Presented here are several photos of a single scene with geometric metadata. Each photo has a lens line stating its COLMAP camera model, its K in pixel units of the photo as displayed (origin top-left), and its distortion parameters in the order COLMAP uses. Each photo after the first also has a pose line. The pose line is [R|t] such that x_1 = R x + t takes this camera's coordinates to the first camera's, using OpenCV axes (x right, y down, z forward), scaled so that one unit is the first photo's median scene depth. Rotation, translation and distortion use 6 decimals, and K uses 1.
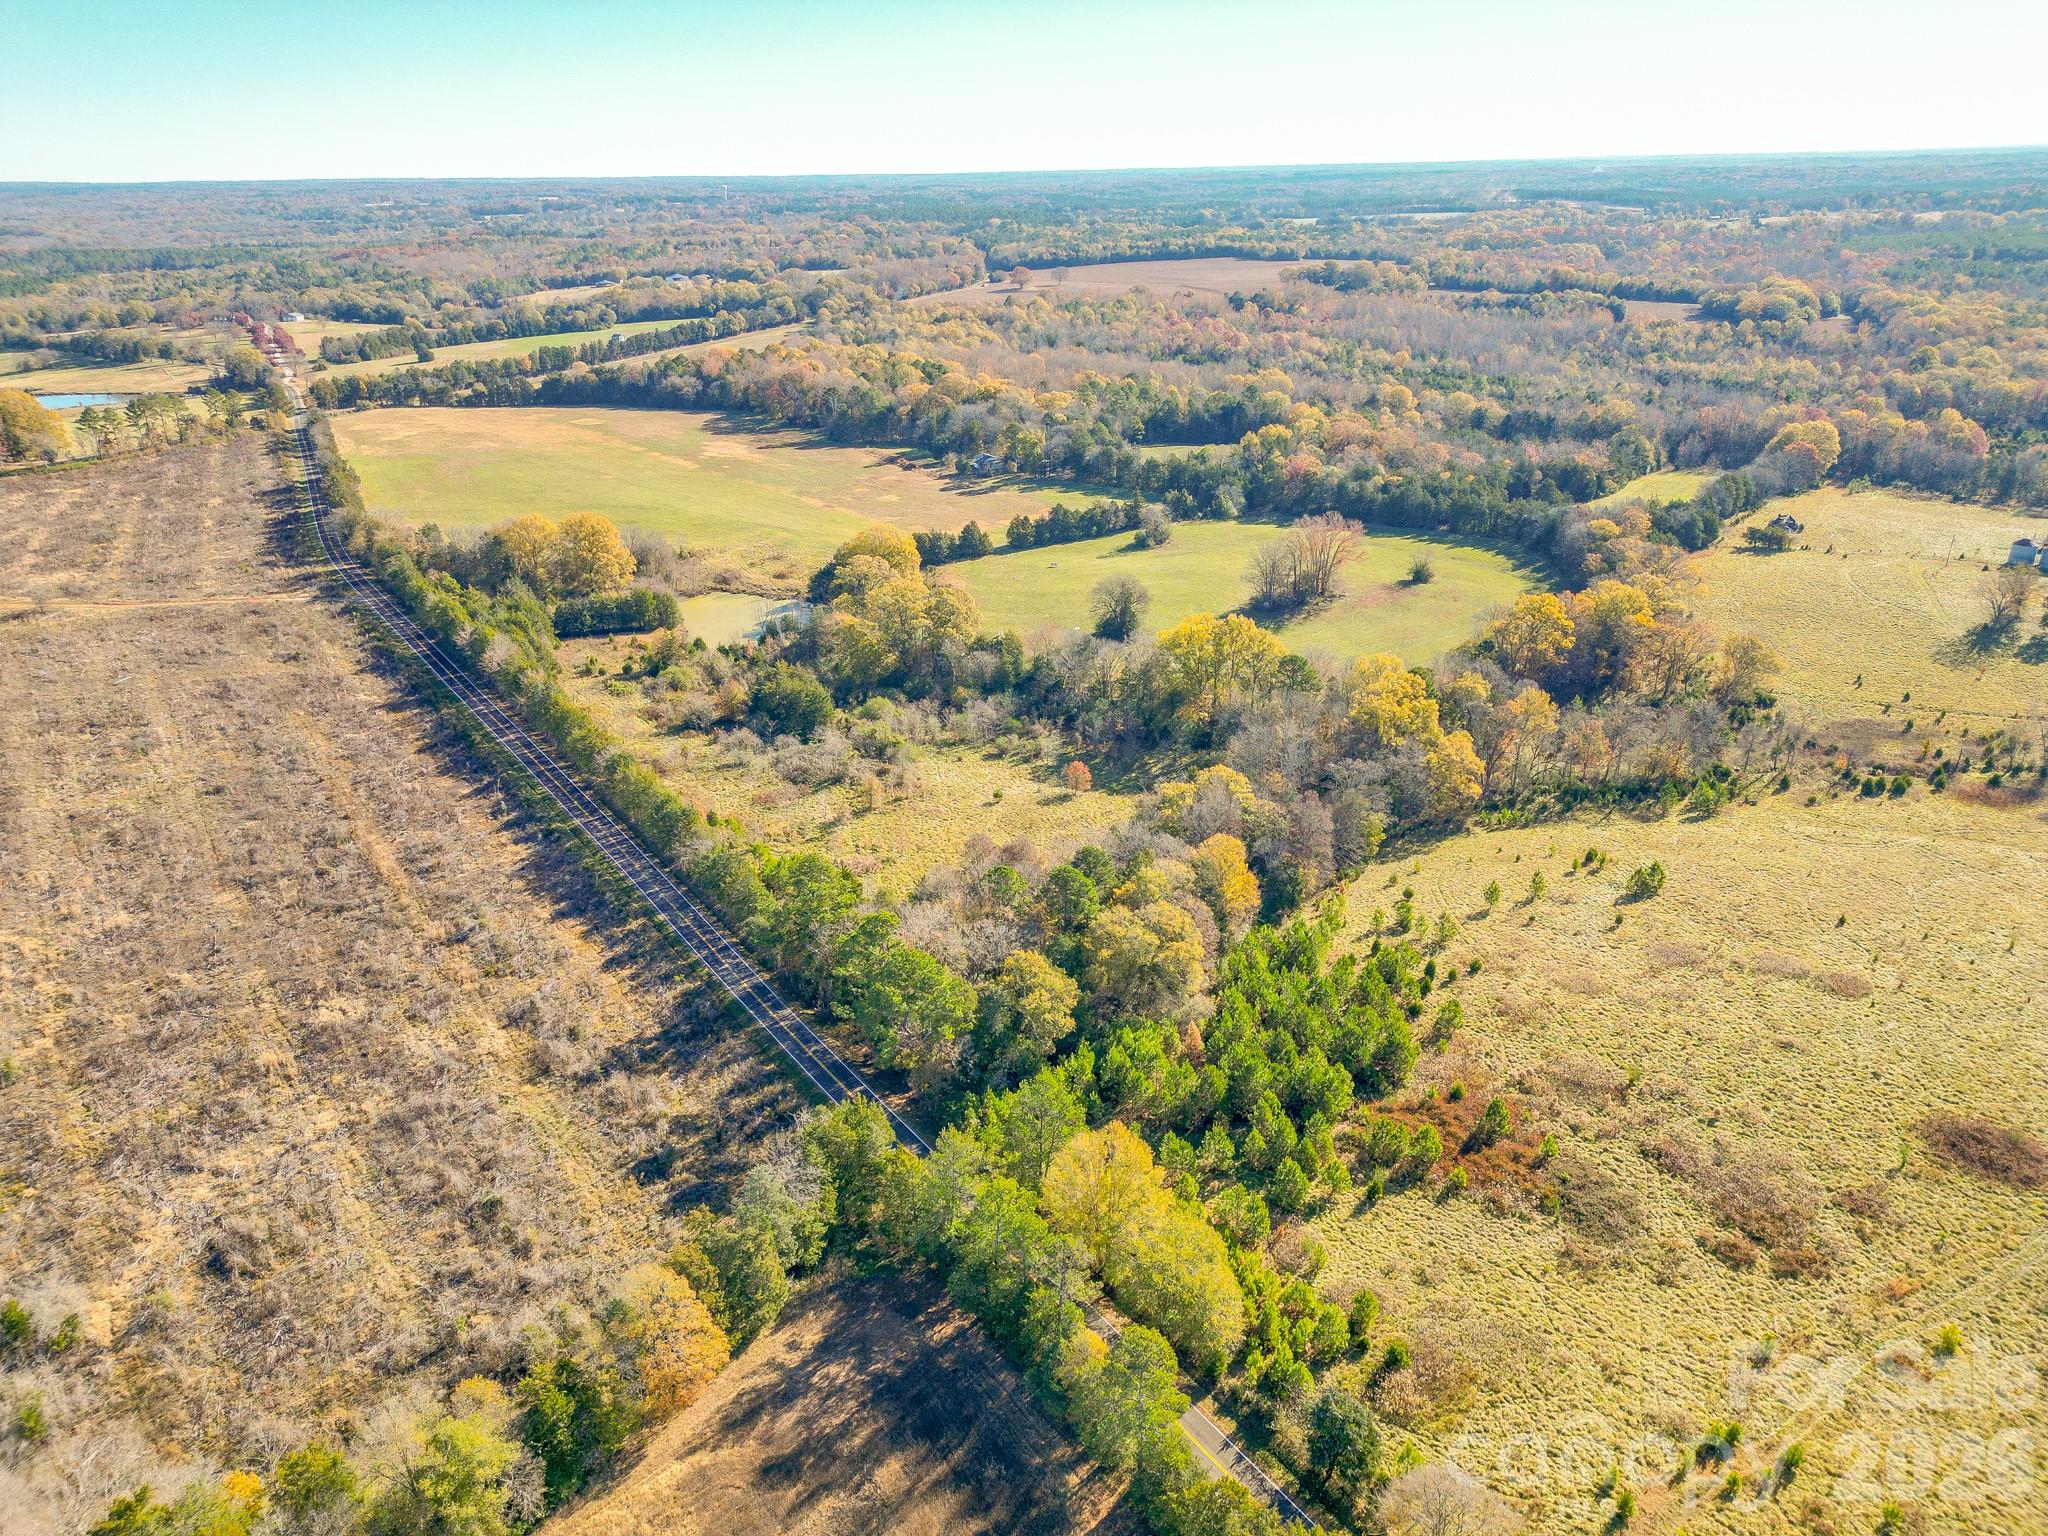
lens RADIAL K [[1430.7, 0, 1016.3], [0, 1430.7, 772.6], [0, 0, 1]] dist [0.062120, -0.044285]
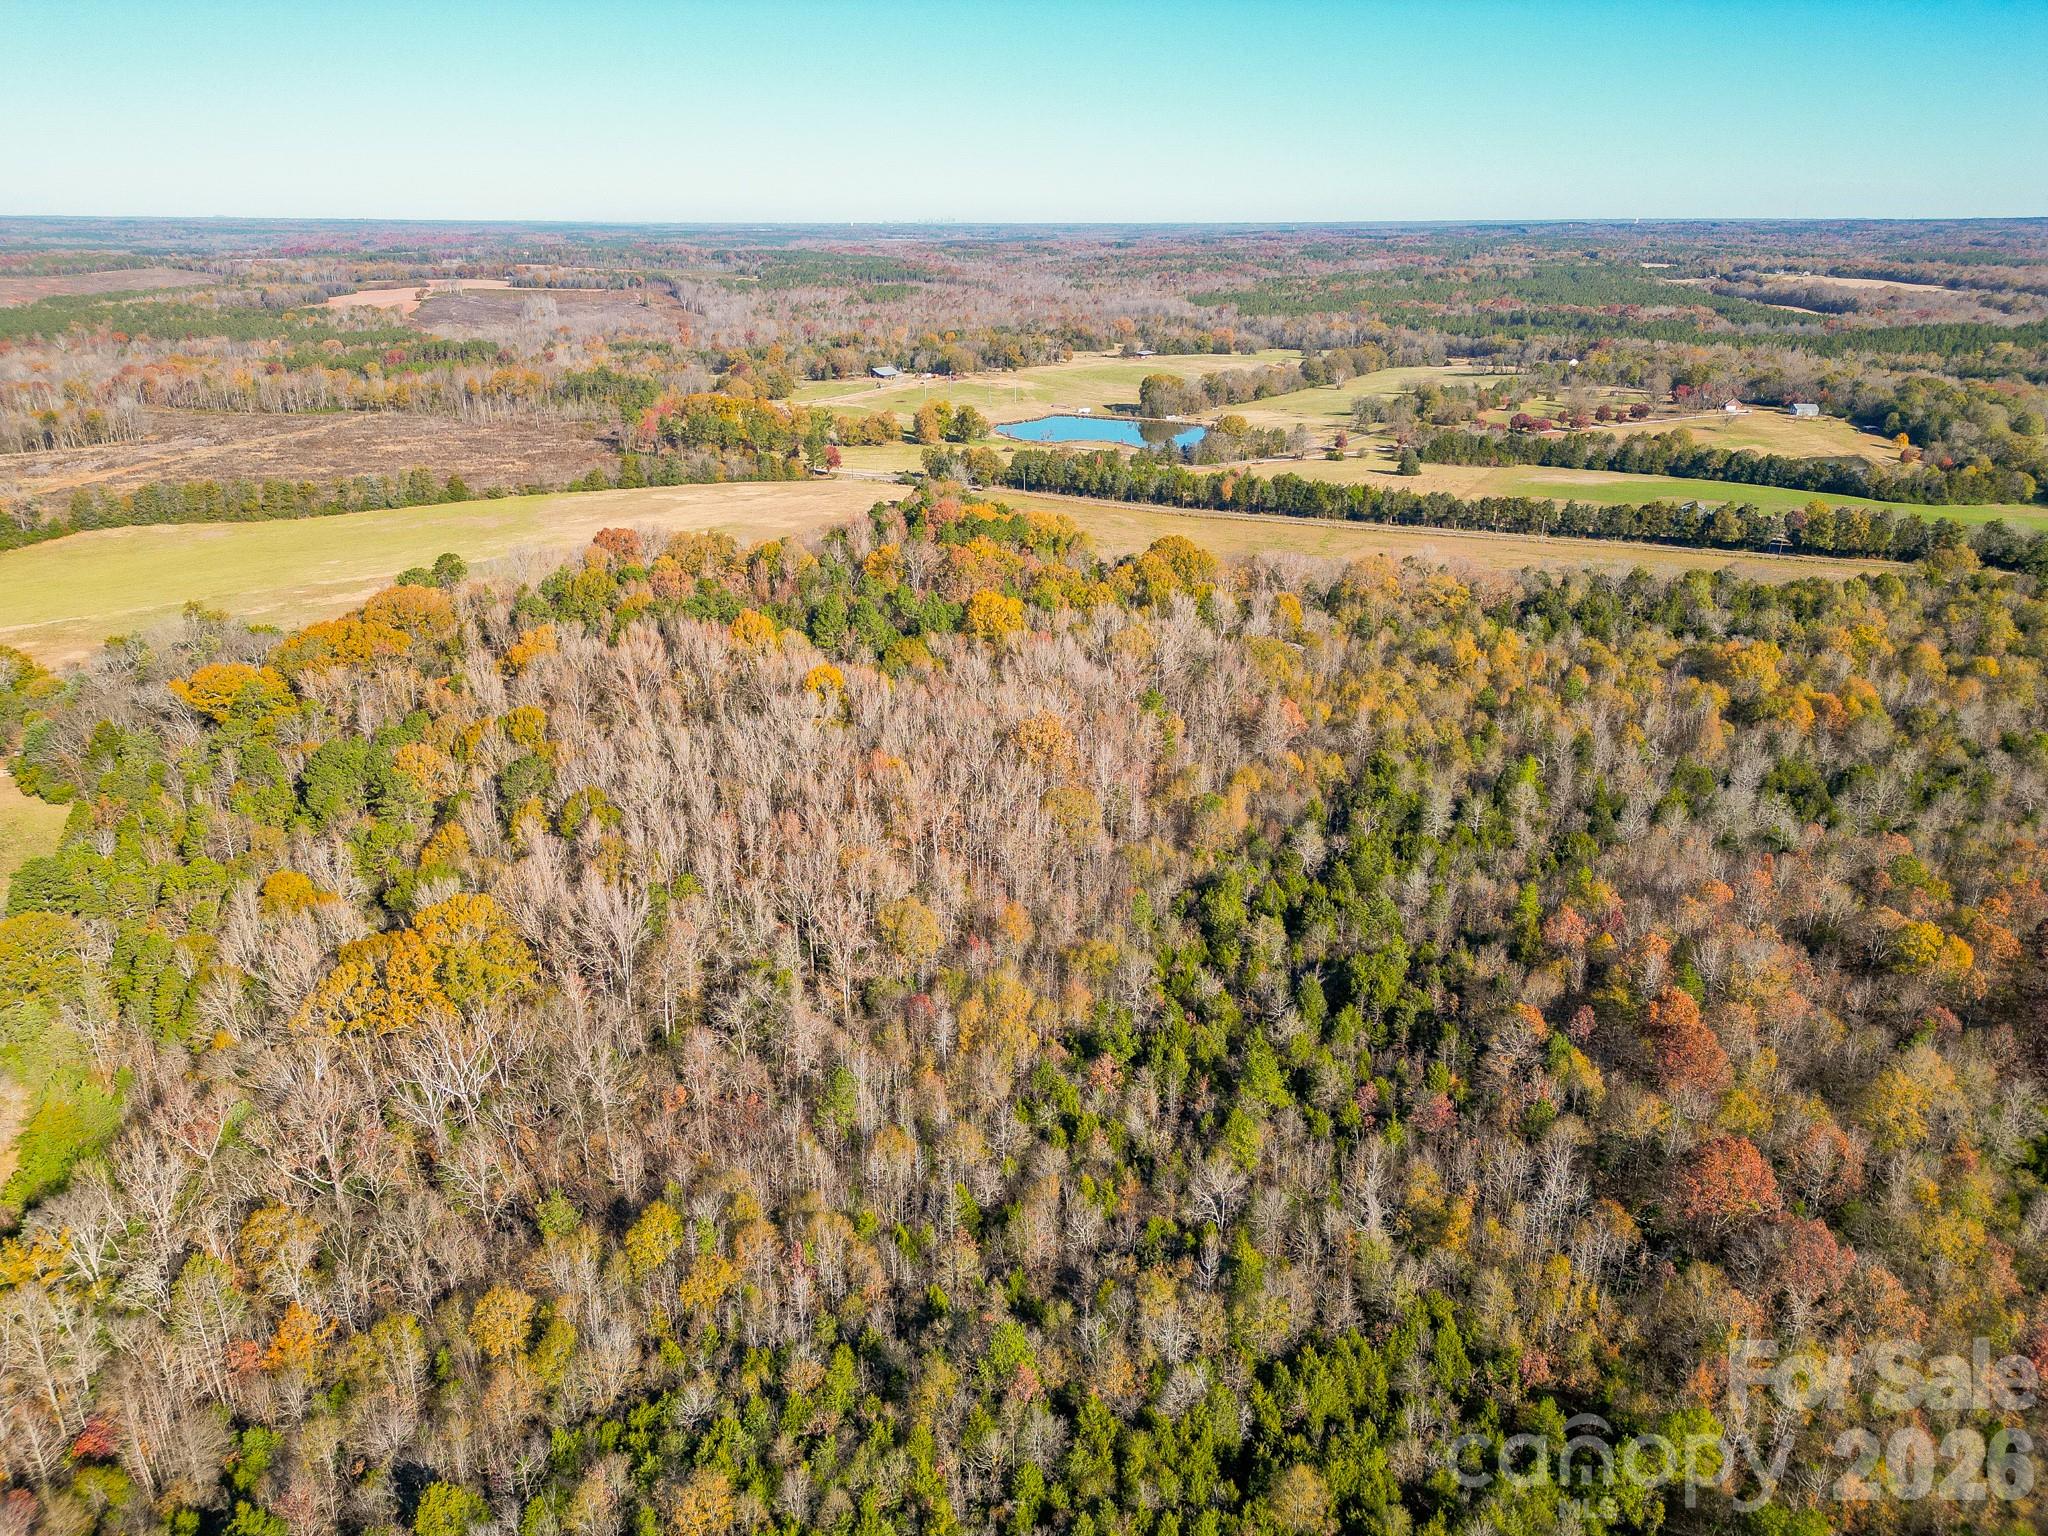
lens RADIAL K [[1430.7, 0, 1012.2], [0, 1430.7, 770.9], [0, 0, 1]] dist [0.062120, -0.044285]
pose [[-0.082552, 0.373570, -0.923921, 0.331264], [-0.384987, 0.843163, 0.375315, -0.367073], [0.919223, 0.386680, 0.074215, 0.859410]]
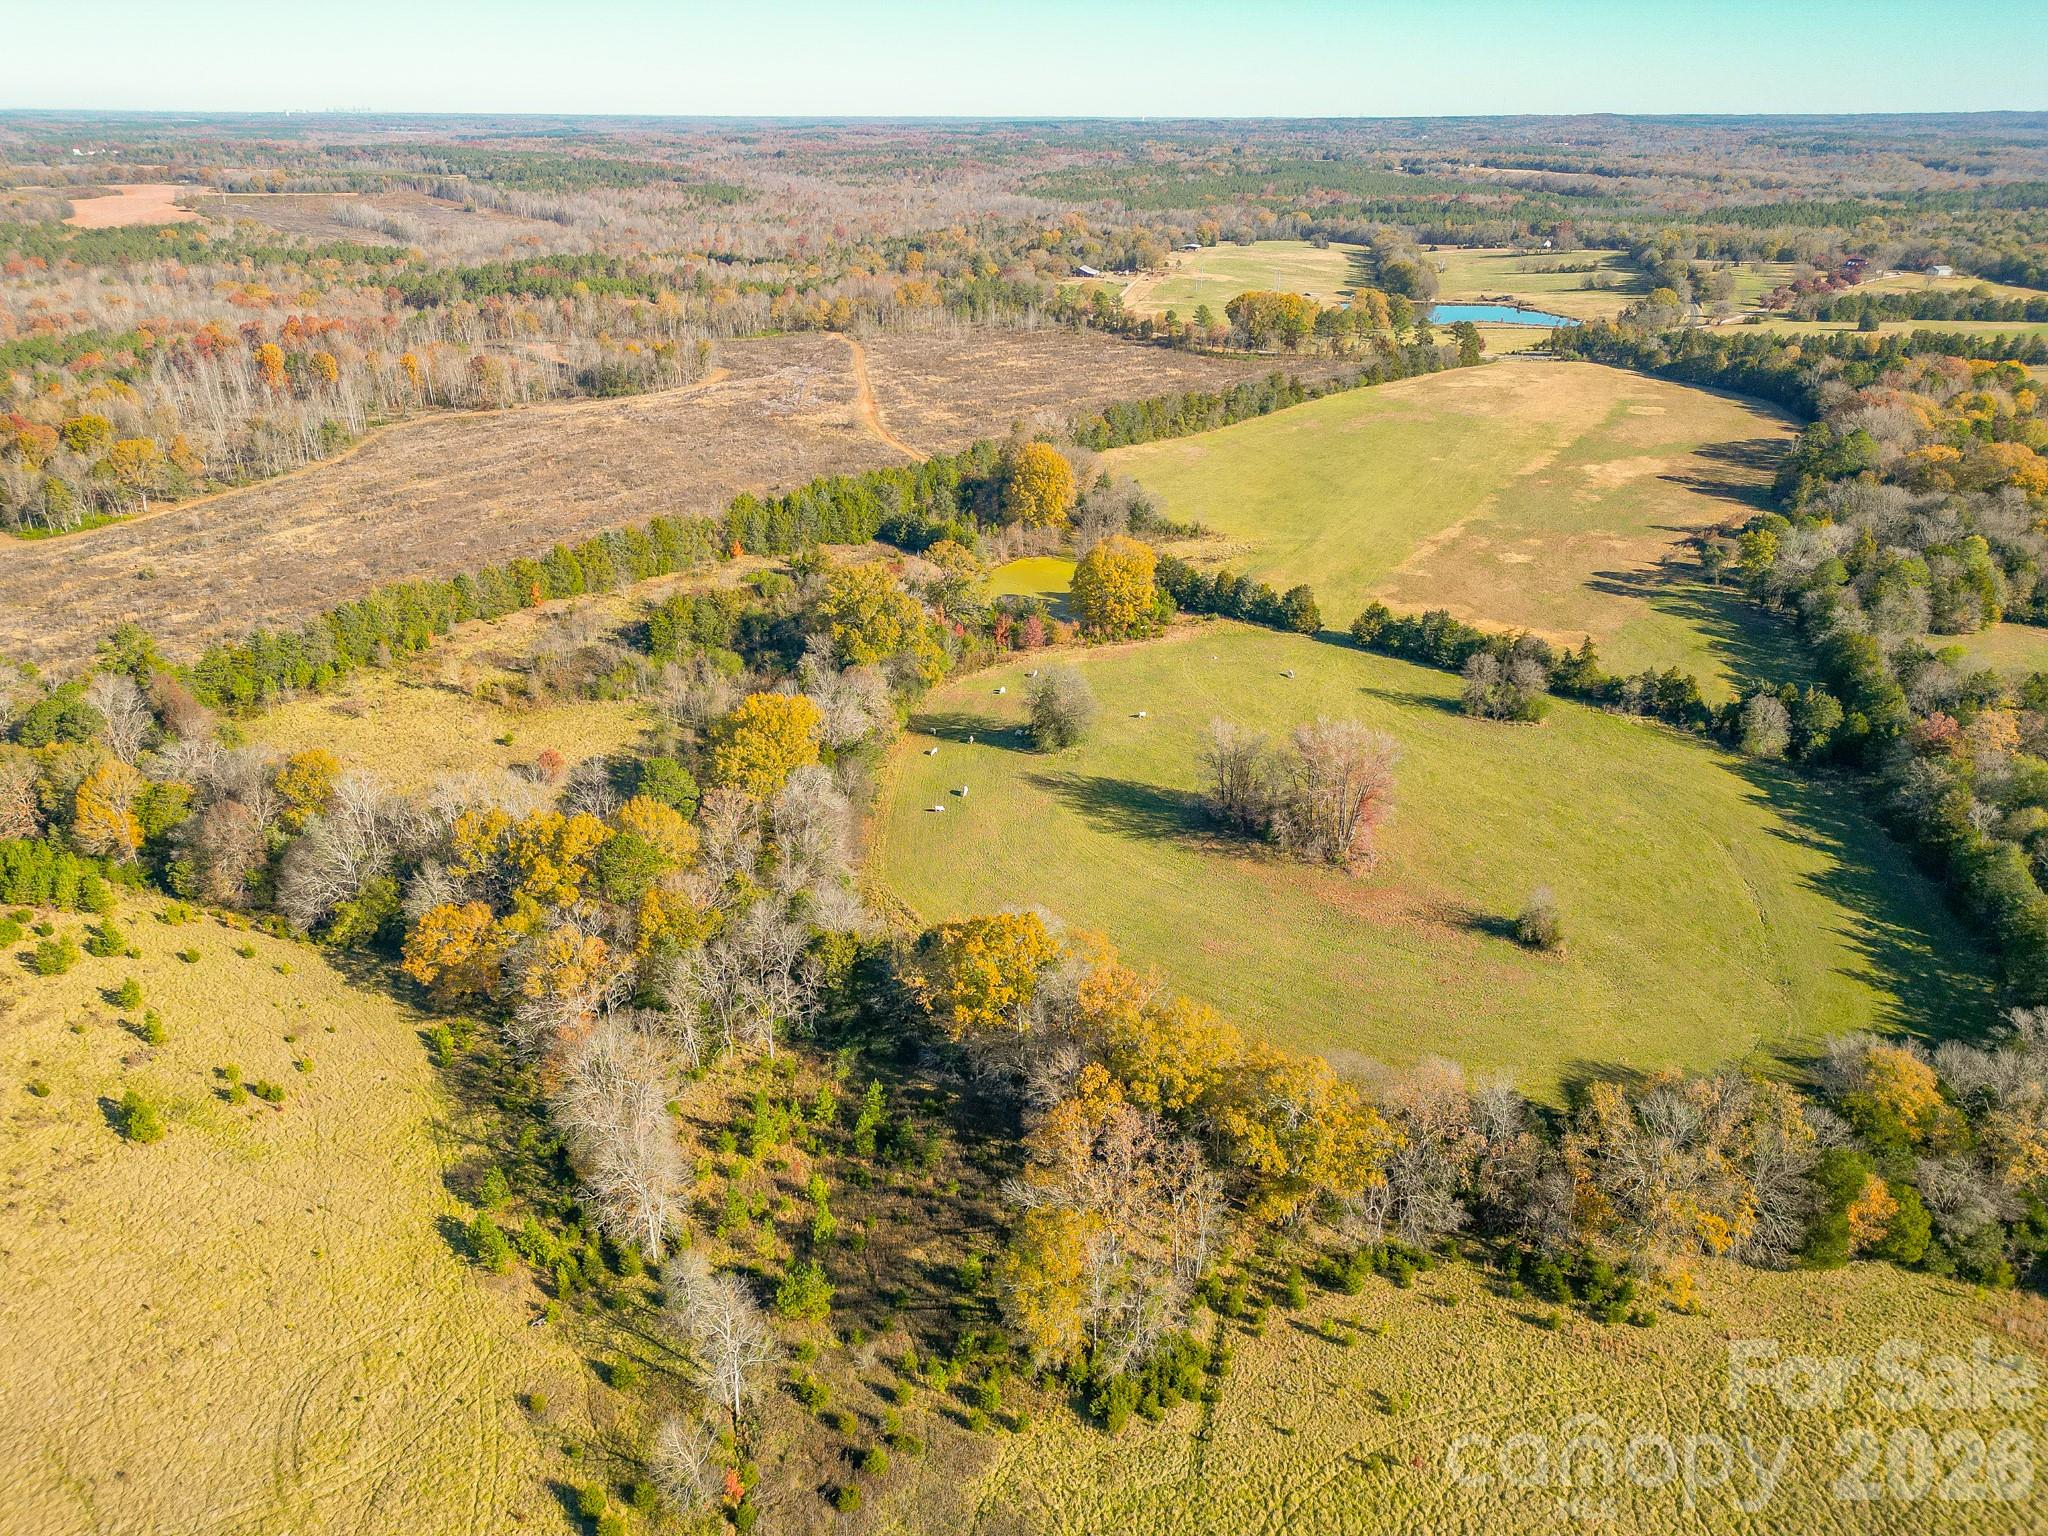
lens RADIAL K [[1430.7, 0, 1014.0], [0, 1430.7, 766.6], [0, 0, 1]] dist [0.062120, -0.044285]
pose [[0.272654, 0.413663, -0.868645, 0.317739], [-0.378487, 0.876172, 0.298446, -0.130963], [0.884538, 0.247398, 0.395457, 0.294352]]
